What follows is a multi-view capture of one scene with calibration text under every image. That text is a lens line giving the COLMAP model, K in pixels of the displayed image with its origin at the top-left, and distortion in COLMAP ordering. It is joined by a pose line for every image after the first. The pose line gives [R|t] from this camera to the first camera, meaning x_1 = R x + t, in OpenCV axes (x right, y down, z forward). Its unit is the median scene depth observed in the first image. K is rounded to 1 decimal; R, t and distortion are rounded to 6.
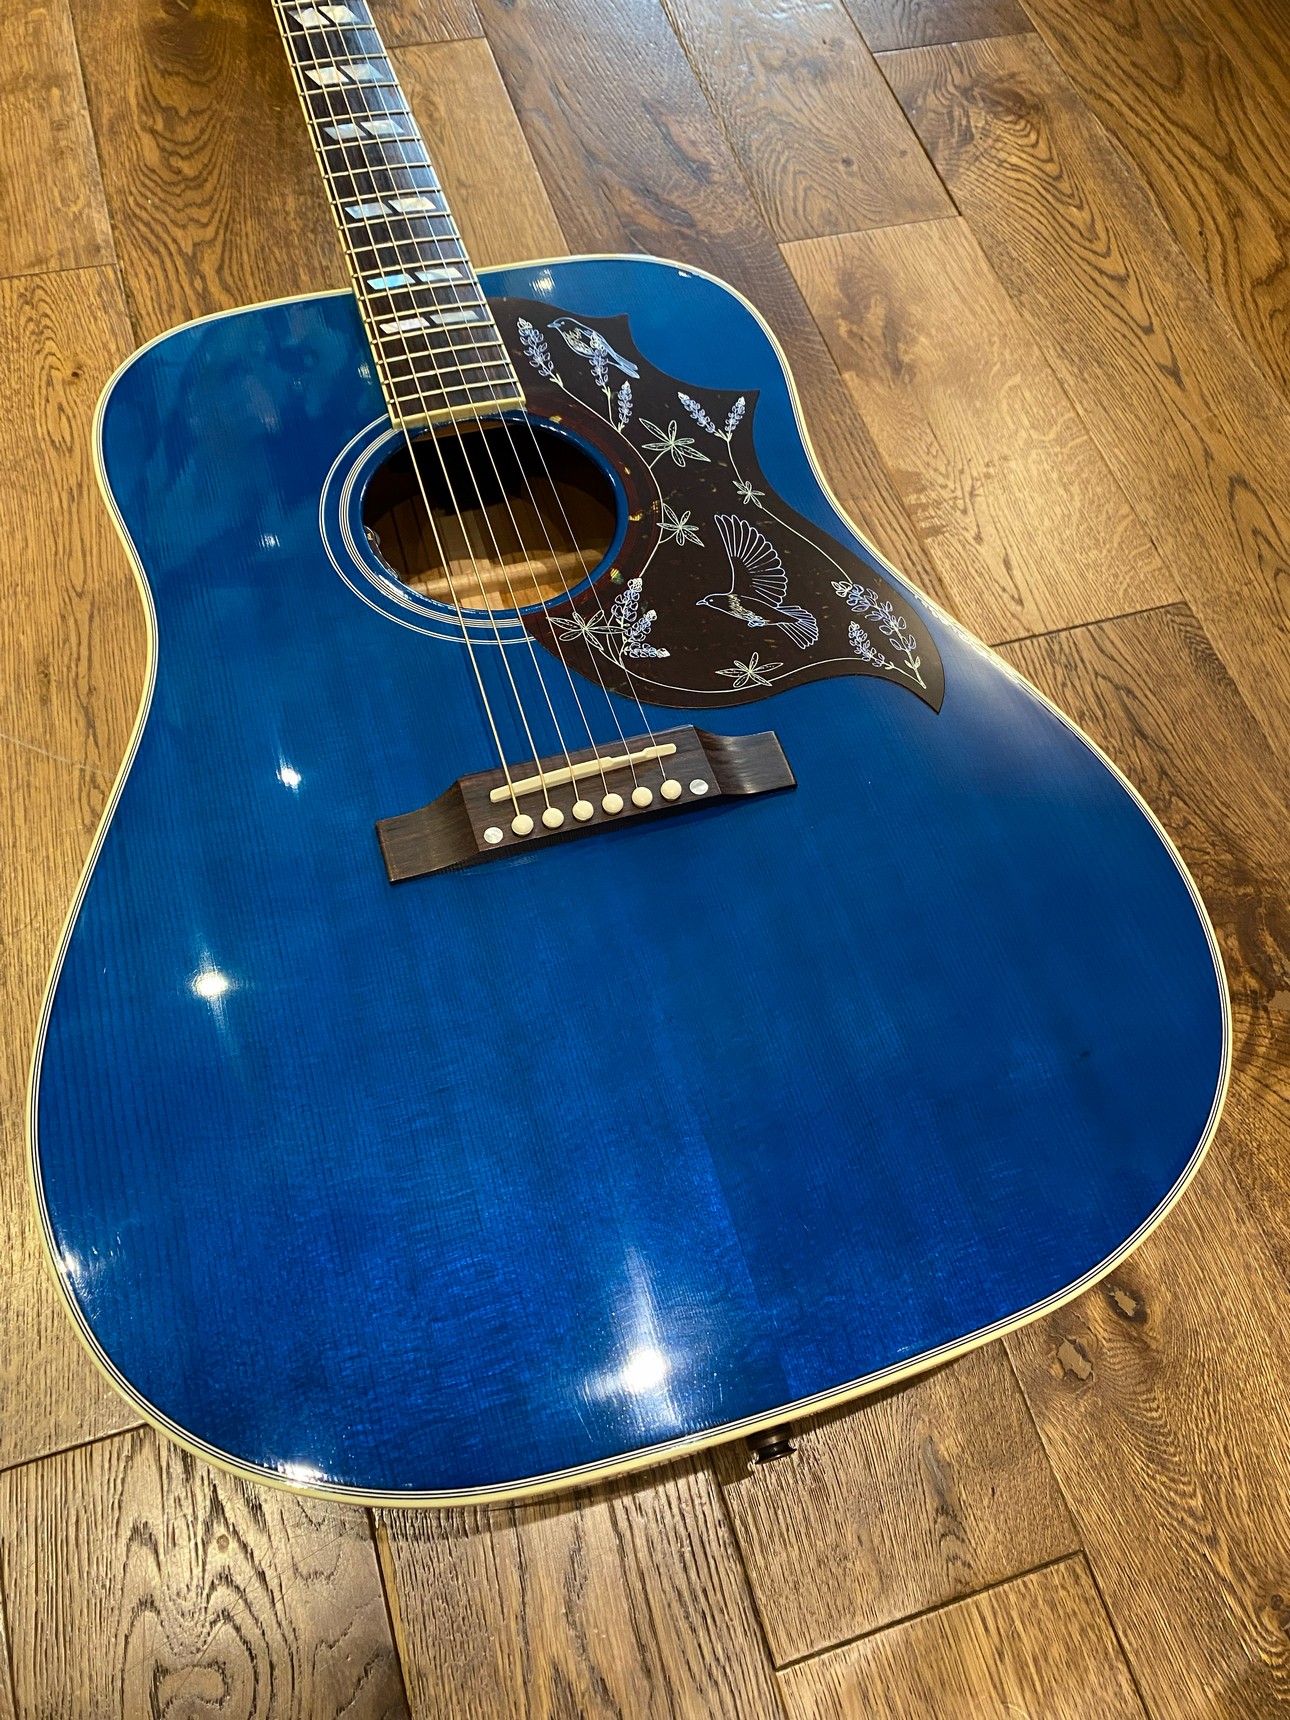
lens RADIAL K [[1352.5, 0, 660.3], [0, 1352.5, 822.4], [0, 0, 1]] dist [-0.004476, 0.000653]
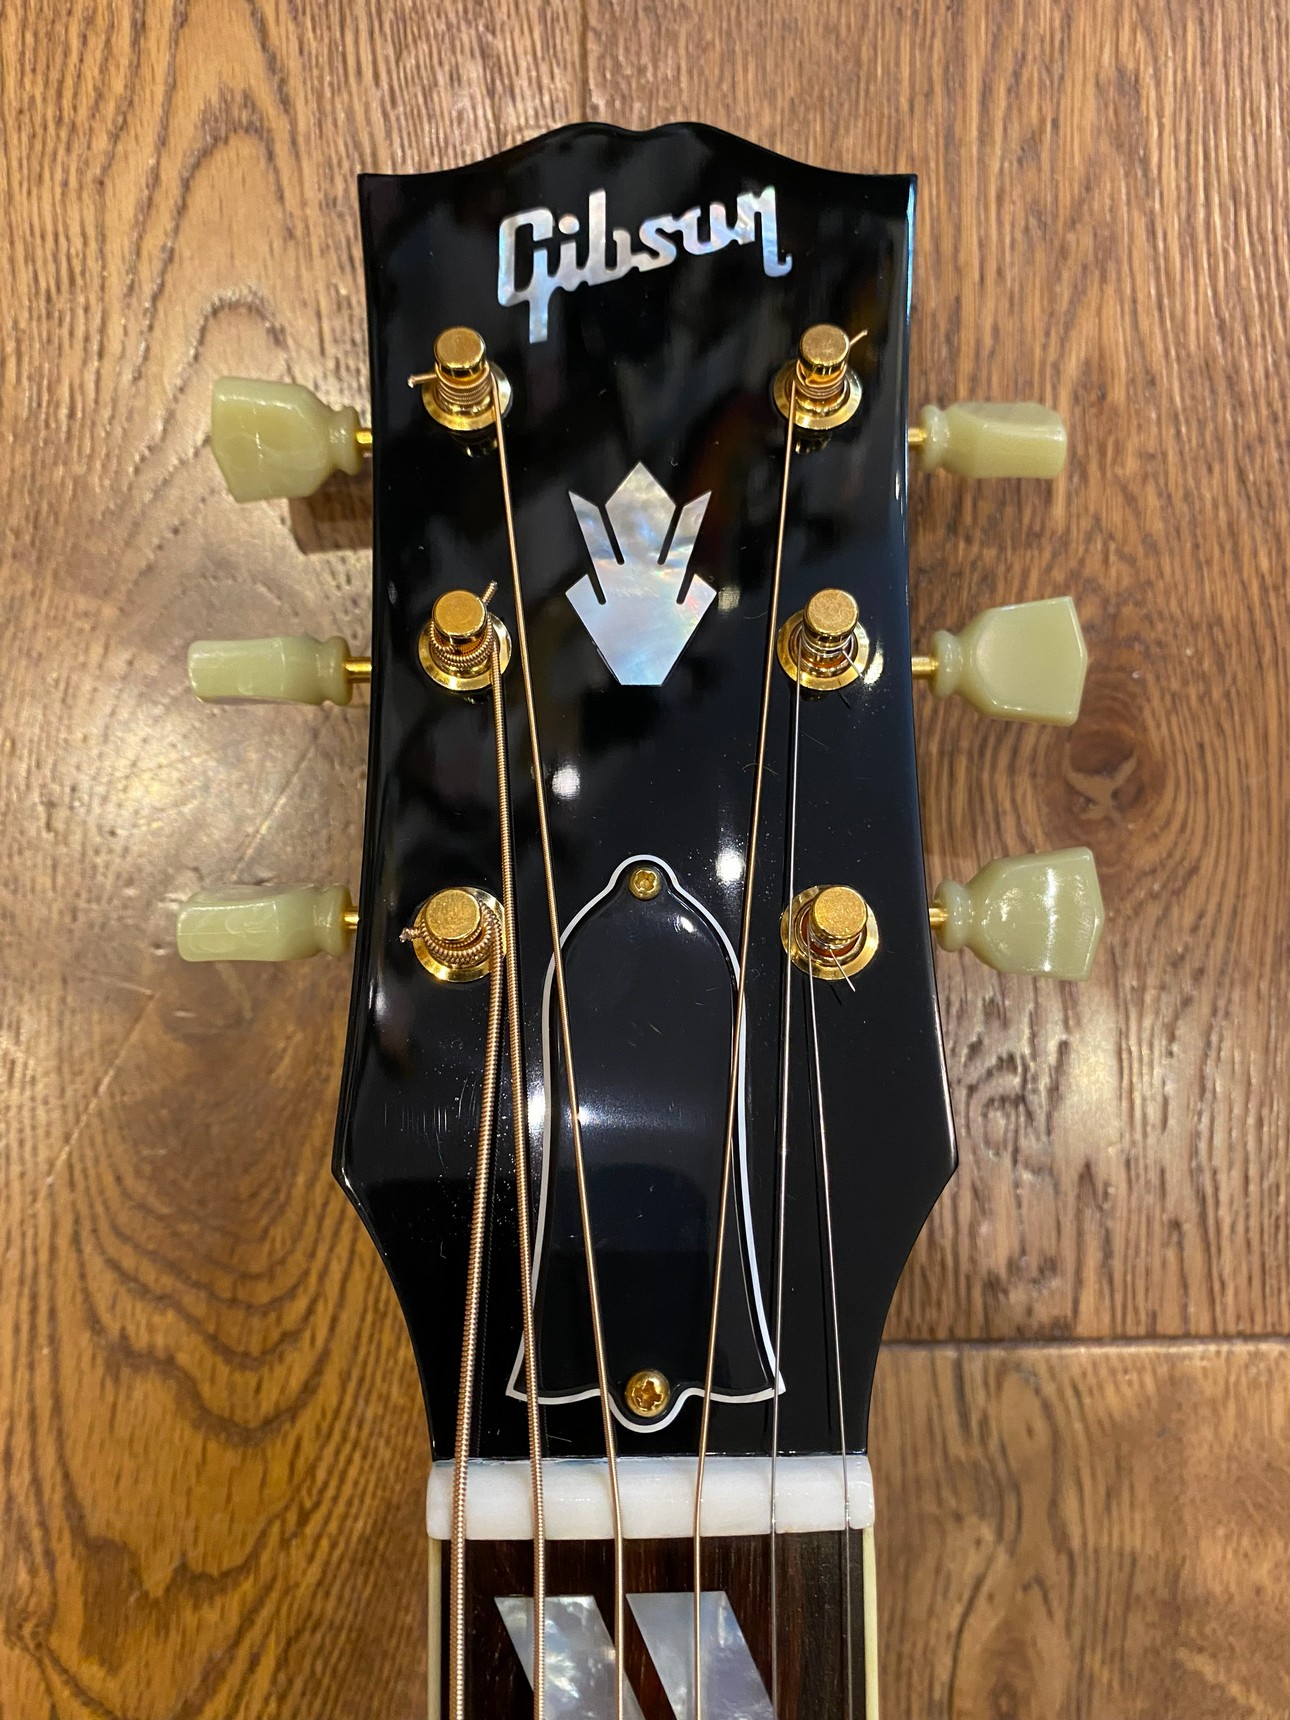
lens RADIAL K [[1352.5, 0, 655.4], [0, 1352.5, 847.3], [0, 0, 1]] dist [-0.004476, 0.000653]
pose [[0.952253, 0.301266, -0.049523, -0.367391], [-0.237719, 0.833408, 0.498920, -1.045106], [0.191580, -0.463326, 0.865232, 1.086459]]
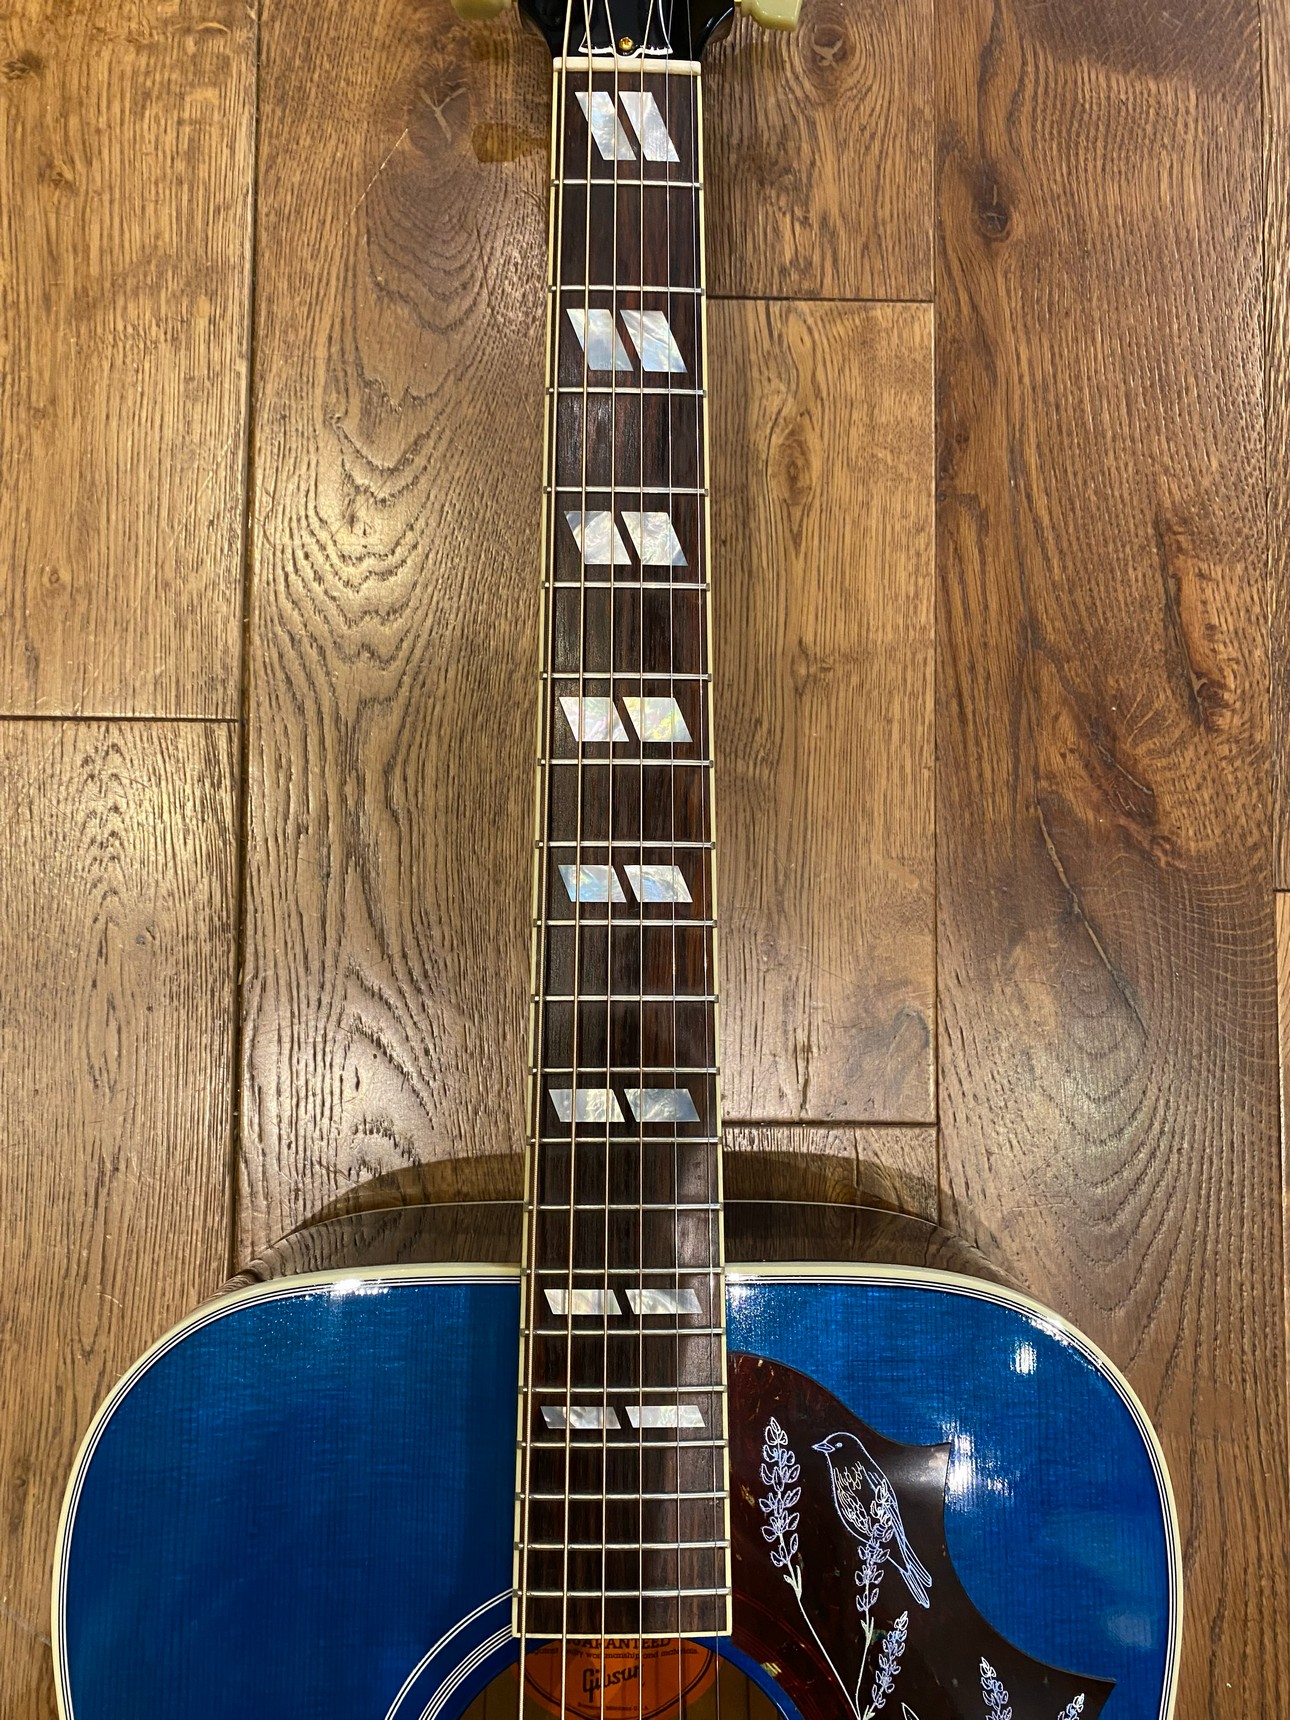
lens RADIAL K [[1352.5, 0, 646.9], [0, 1352.5, 835.0], [0, 0, 1]] dist [-0.004476, 0.000653]
pose [[0.950144, 0.301420, -0.079824, -0.179475], [-0.248842, 0.887261, 0.388389, -0.786118], [0.187893, -0.349162, 0.918032, 0.512138]]
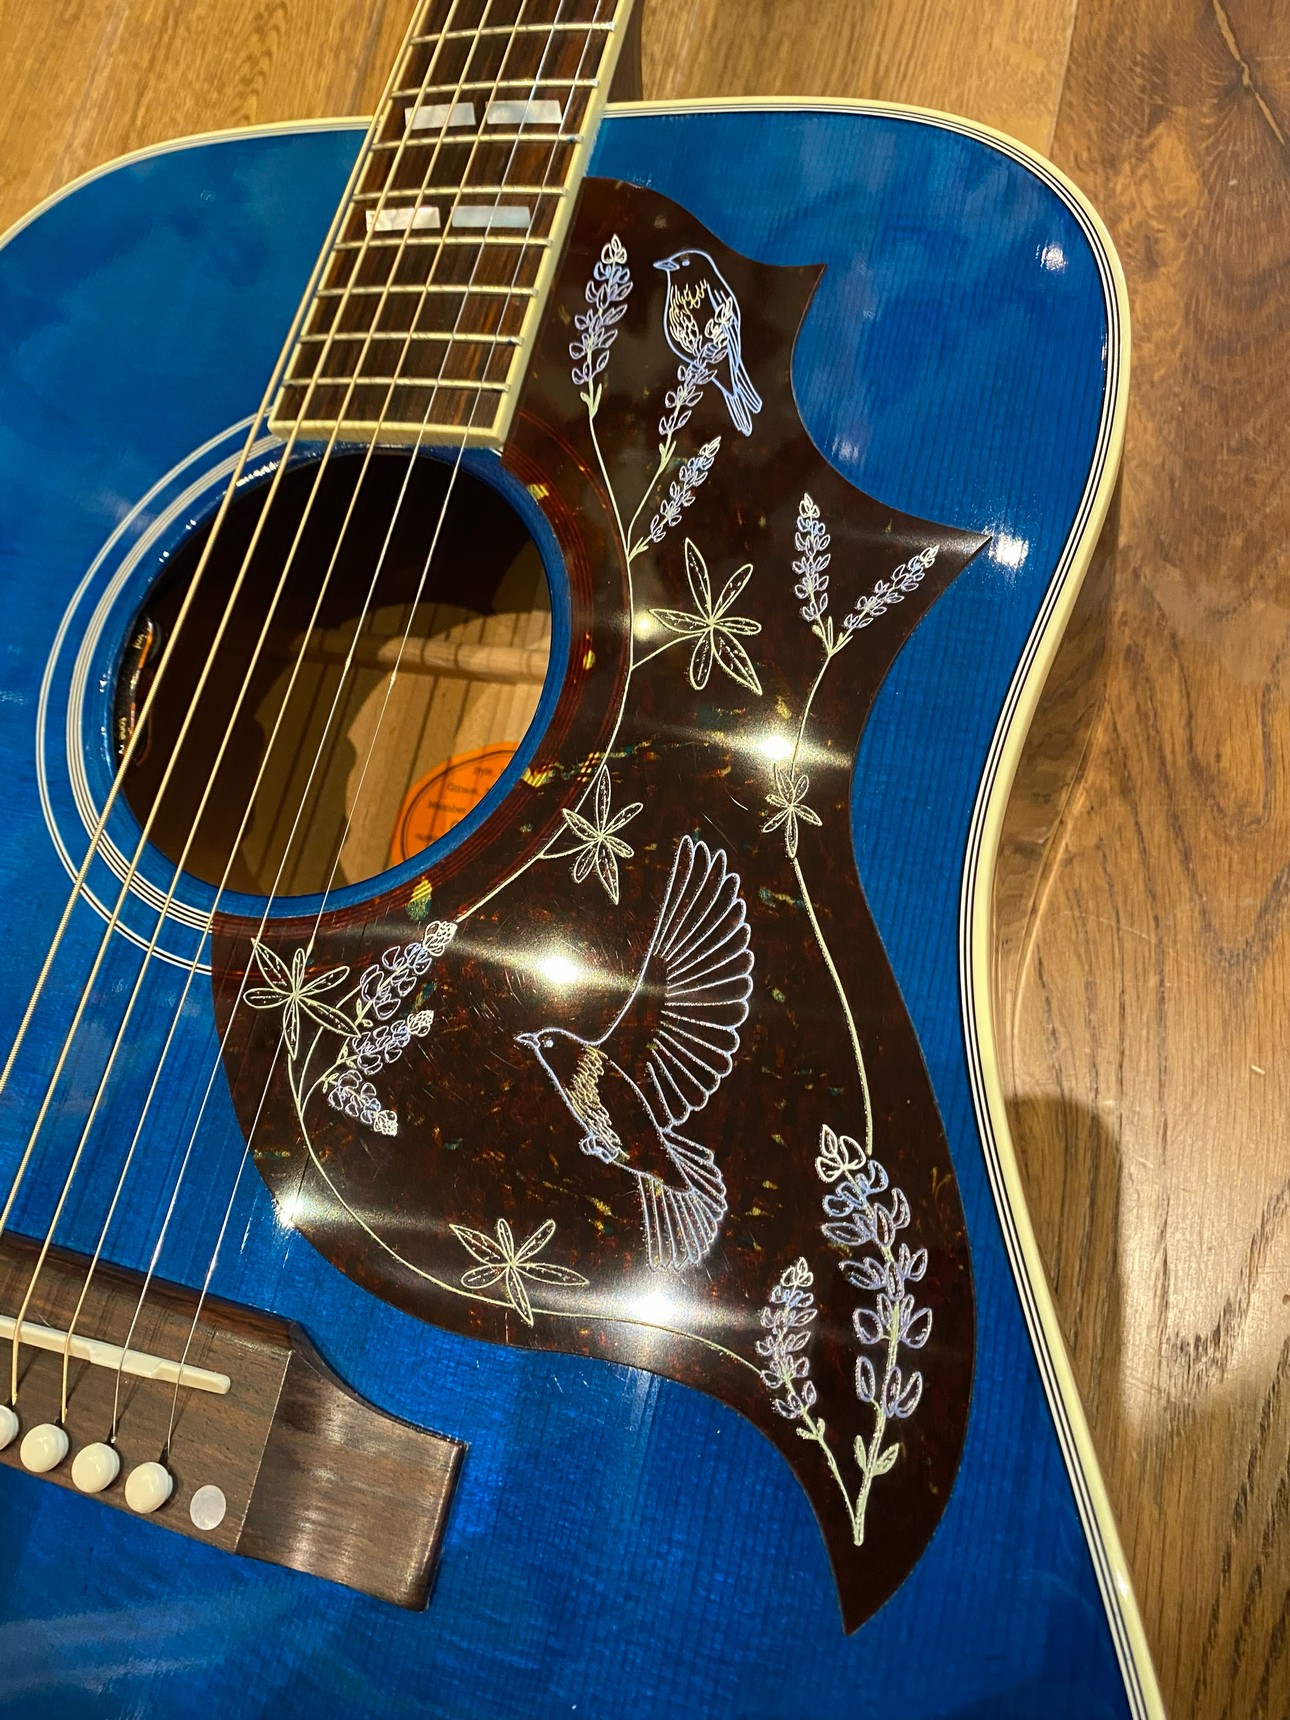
lens RADIAL K [[1352.5, 0, 622.0], [0, 1352.5, 843.1], [0, 0, 1]] dist [-0.004476, 0.000653]
pose [[0.785108, 0.396430, -0.475867, 0.204832], [-0.269966, 0.910531, 0.313133, -0.313654], [0.557427, -0.117375, 0.821887, 0.557841]]
